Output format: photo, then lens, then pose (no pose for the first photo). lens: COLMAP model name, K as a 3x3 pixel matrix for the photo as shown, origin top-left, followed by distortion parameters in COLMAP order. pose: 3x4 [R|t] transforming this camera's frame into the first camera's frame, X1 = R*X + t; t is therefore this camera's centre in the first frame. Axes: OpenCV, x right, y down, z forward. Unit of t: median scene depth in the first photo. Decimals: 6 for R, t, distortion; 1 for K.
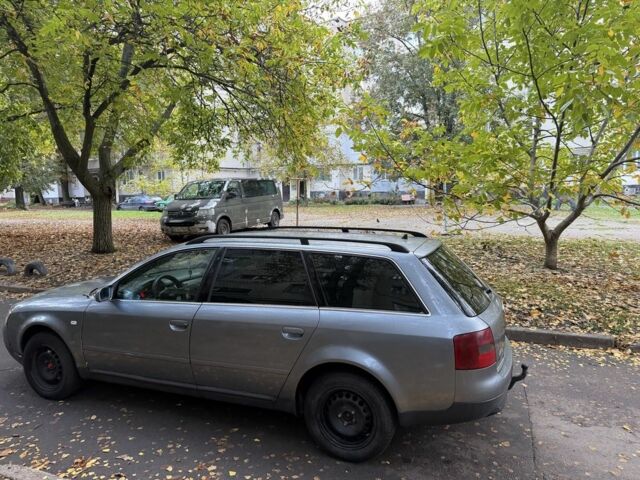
lens RADIAL K [[435.3, 0, 320.0], [0, 435.3, 240.0], [0, 0, 1]] dist [0.002670, 0.000835]
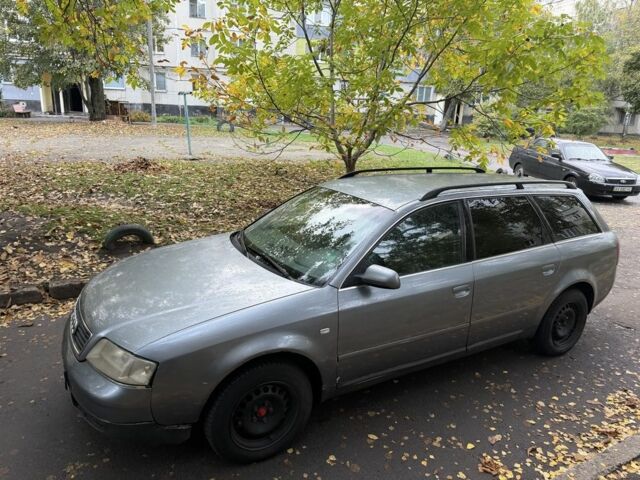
lens RADIAL K [[435.3, 0, 320.0], [0, 435.3, 240.0], [0, 0, 1]] dist [0.002670, 0.000835]
pose [[0.666770, -0.173877, 0.724696, -1.140584], [0.034097, 0.978502, 0.203401, -0.099620], [-0.744483, -0.110911, 0.658364, 0.633920]]
